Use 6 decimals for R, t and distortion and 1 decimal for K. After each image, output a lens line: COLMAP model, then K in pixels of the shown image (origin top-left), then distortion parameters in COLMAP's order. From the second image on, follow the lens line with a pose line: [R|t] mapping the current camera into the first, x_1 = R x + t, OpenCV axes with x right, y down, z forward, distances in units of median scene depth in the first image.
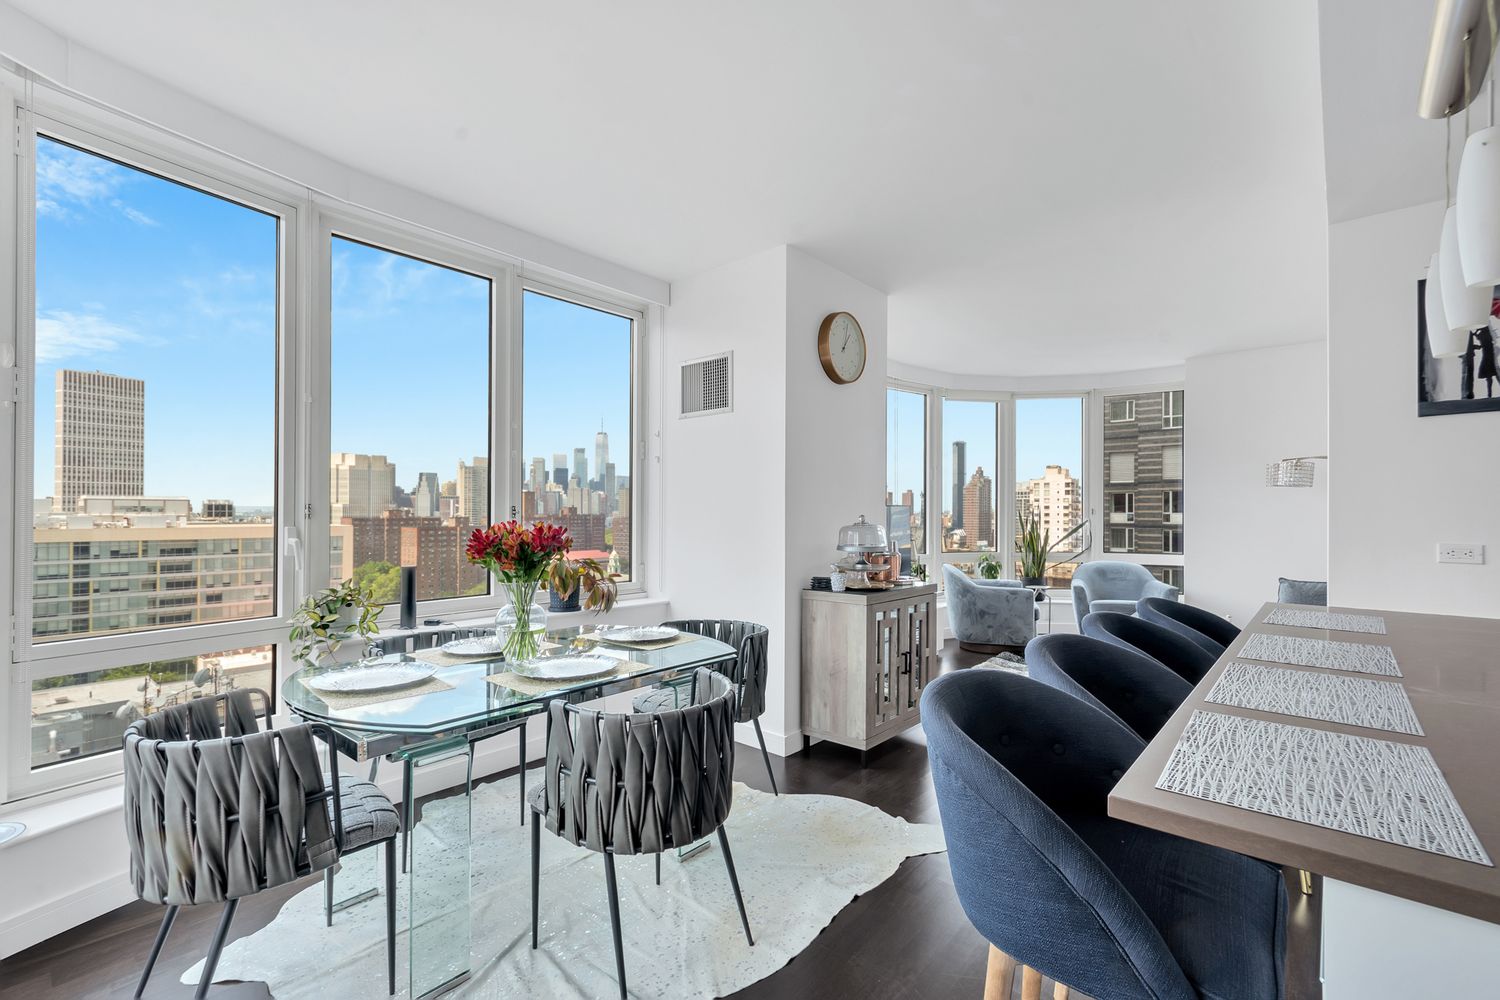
lens RADIAL K [[661.5, 0, 750.0], [0, 661.5, 500.0], [0, 0, 1]] dist [0.000979, 0.000317]
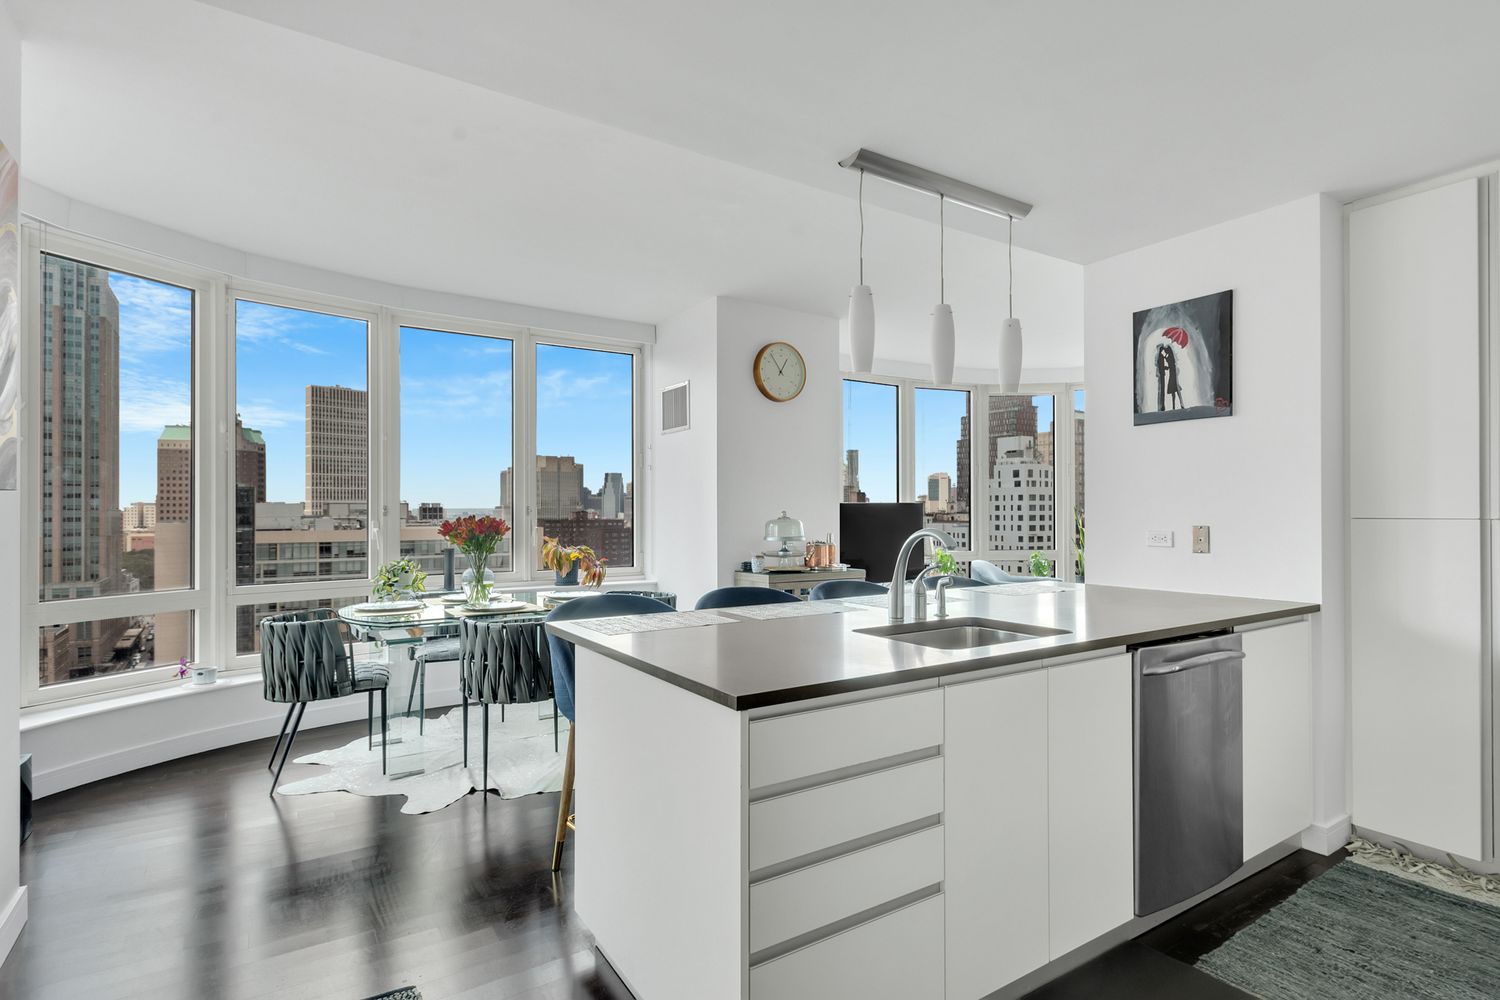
lens RADIAL K [[749.2, 0, 750.0], [0, 749.2, 500.0], [0, 0, 1]] dist [-0.001415, -0.000336]
pose [[0.962378, -0.010283, -0.271521, 0.497341], [0.010831, 0.999941, 0.000517, 0.000585], [0.271500, -0.003438, 0.962432, -0.352792]]
